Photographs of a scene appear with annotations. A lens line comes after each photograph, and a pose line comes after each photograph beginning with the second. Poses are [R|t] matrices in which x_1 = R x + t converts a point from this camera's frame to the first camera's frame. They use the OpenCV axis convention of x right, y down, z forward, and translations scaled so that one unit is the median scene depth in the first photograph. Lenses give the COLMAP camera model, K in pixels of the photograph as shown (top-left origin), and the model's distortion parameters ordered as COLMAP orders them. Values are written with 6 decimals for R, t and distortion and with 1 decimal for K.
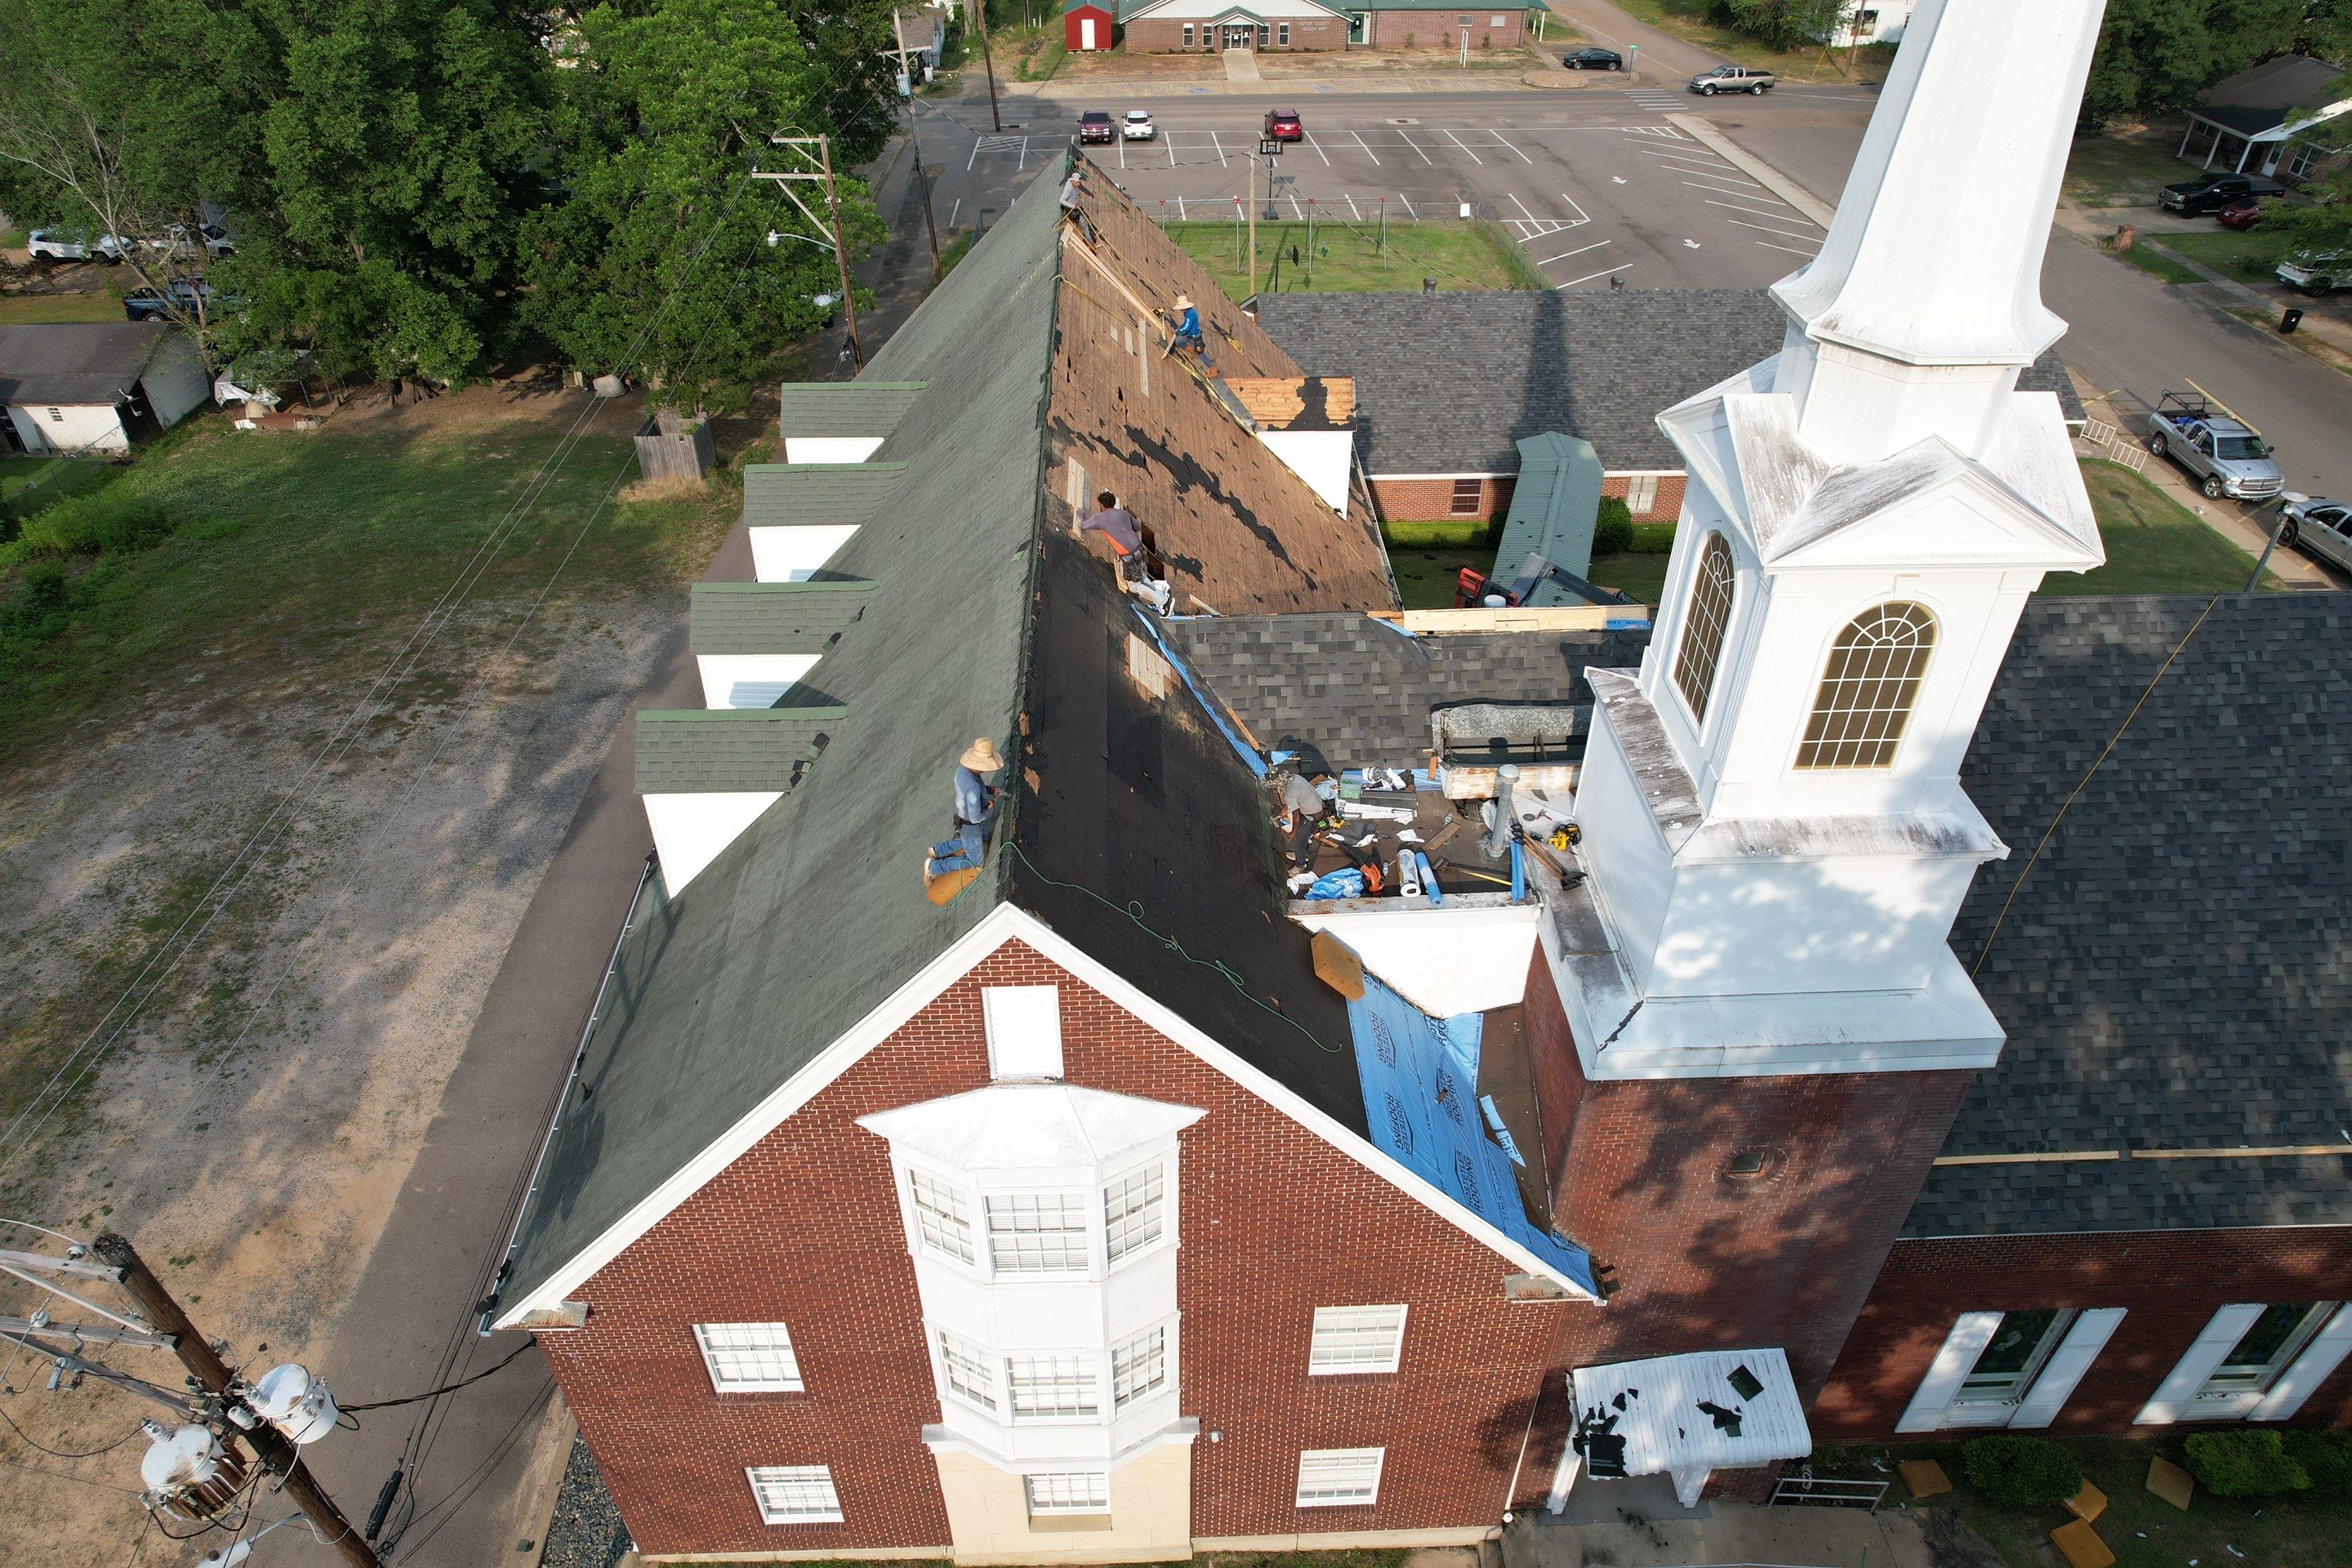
lens RADIAL K [[1500.5, 0, 1175.7], [0, 1500.5, 778.6], [0, 0, 1]] dist [-0.072417, 0.068438]
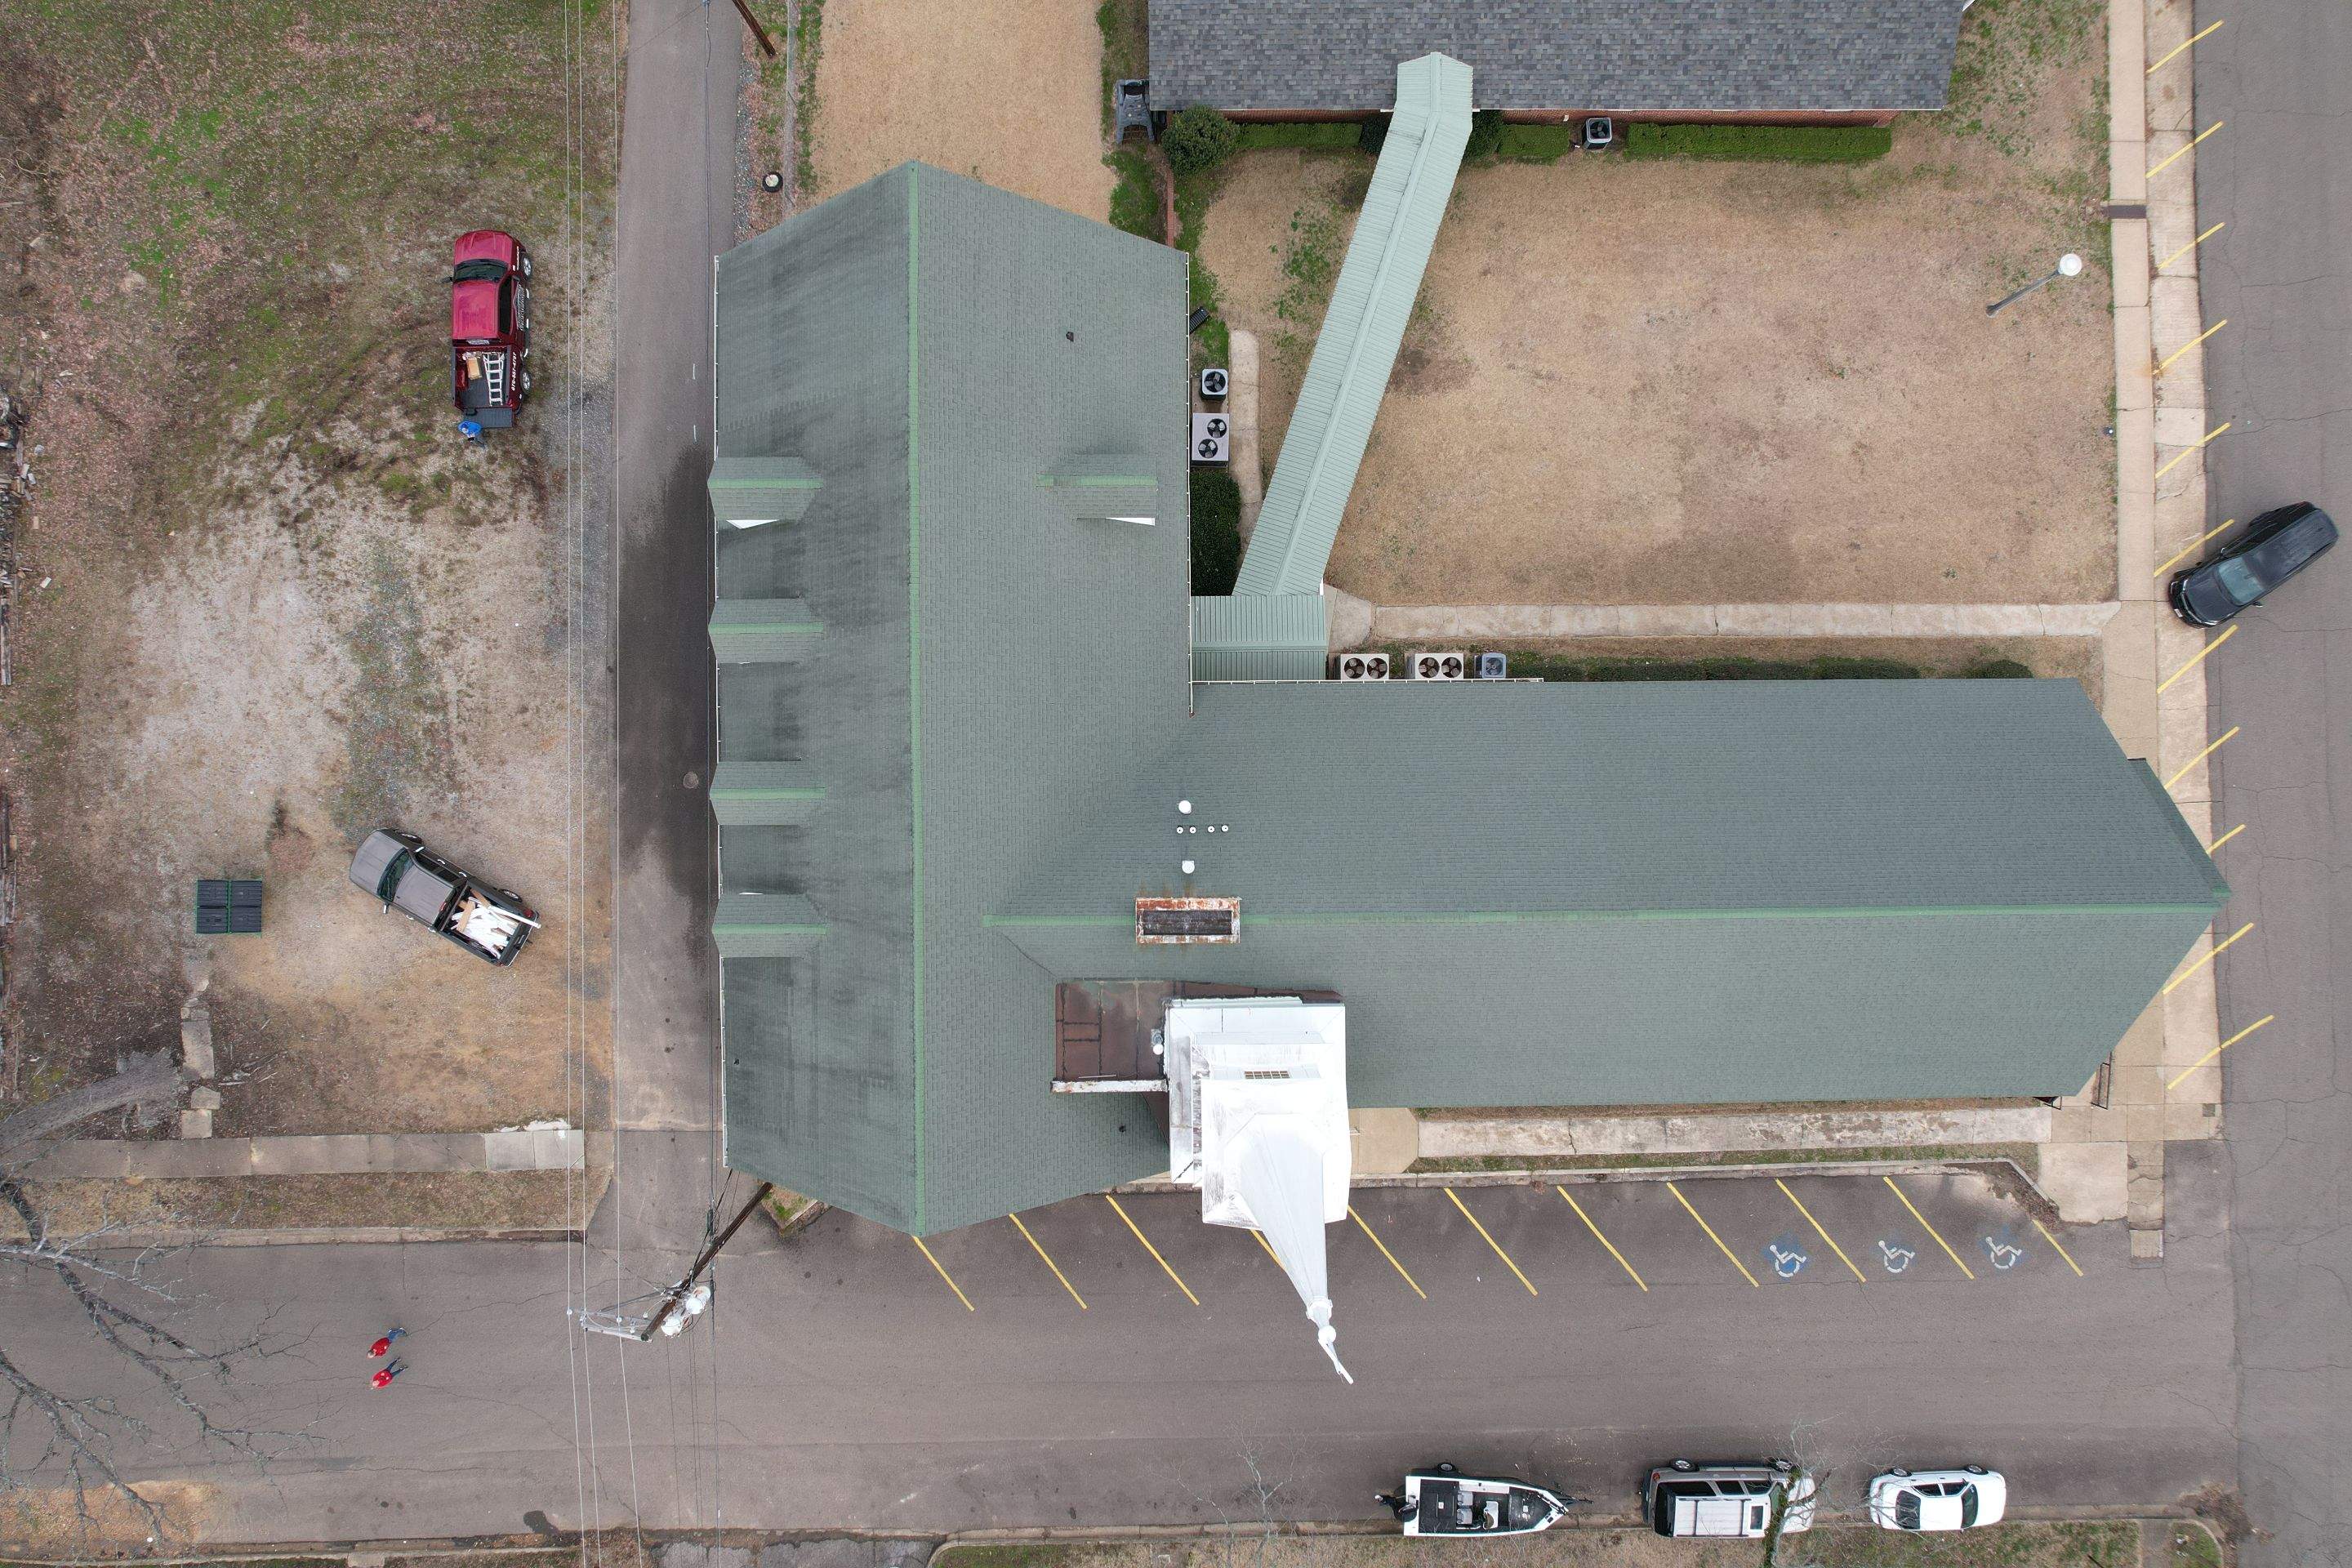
lens RADIAL K [[1505.5, 0, 1177.5], [0, 1505.5, 784.6], [0, 0, 1]] dist [-0.075548, 0.069256]
pose [[0.999590, 0.027425, 0.008168, 0.198653], [-0.022932, 0.596990, 0.801921, -1.686372], [0.017117, -0.801780, 0.597374, 0.045299]]
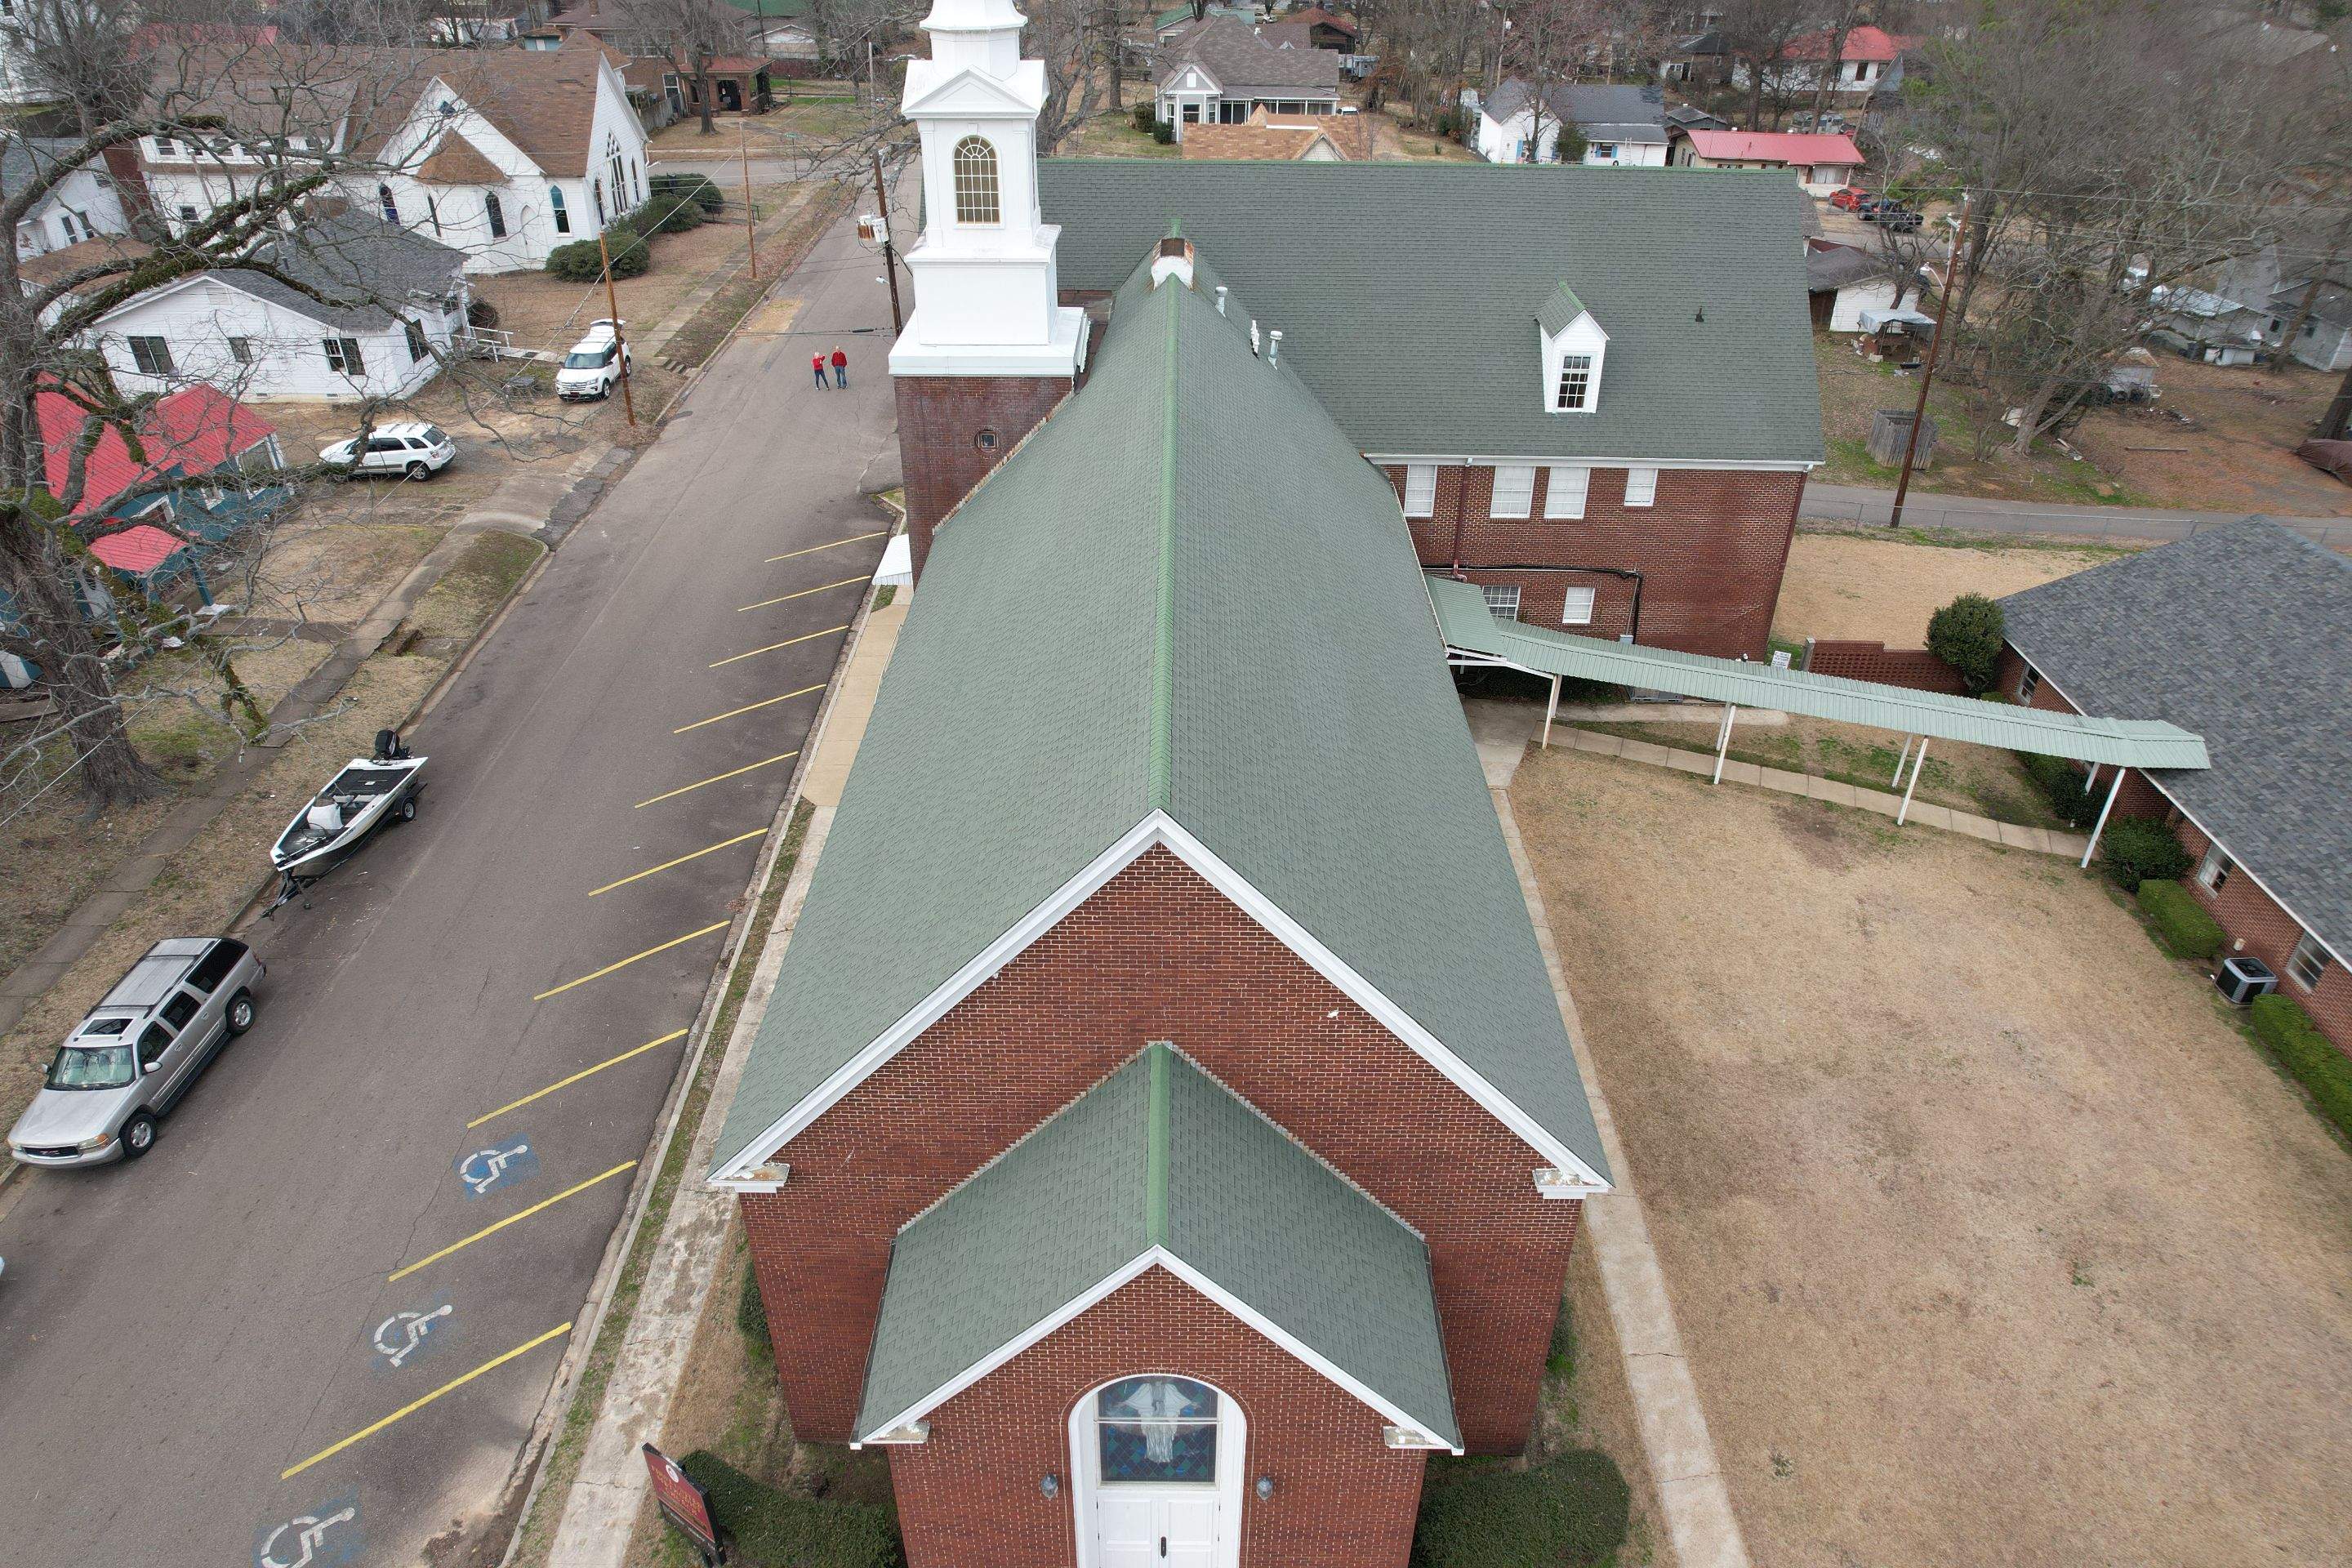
lens RADIAL K [[1497.5, 0, 1177.8], [0, 1497.5, 782.1], [0, 0, 1]] dist [-0.061641, 0.054514]
pose [[-0.041303, 0.536715, -0.842752, 2.204771], [-0.611906, 0.653199, 0.445985, -0.538440], [0.789852, 0.534105, 0.301440, 0.792685]]
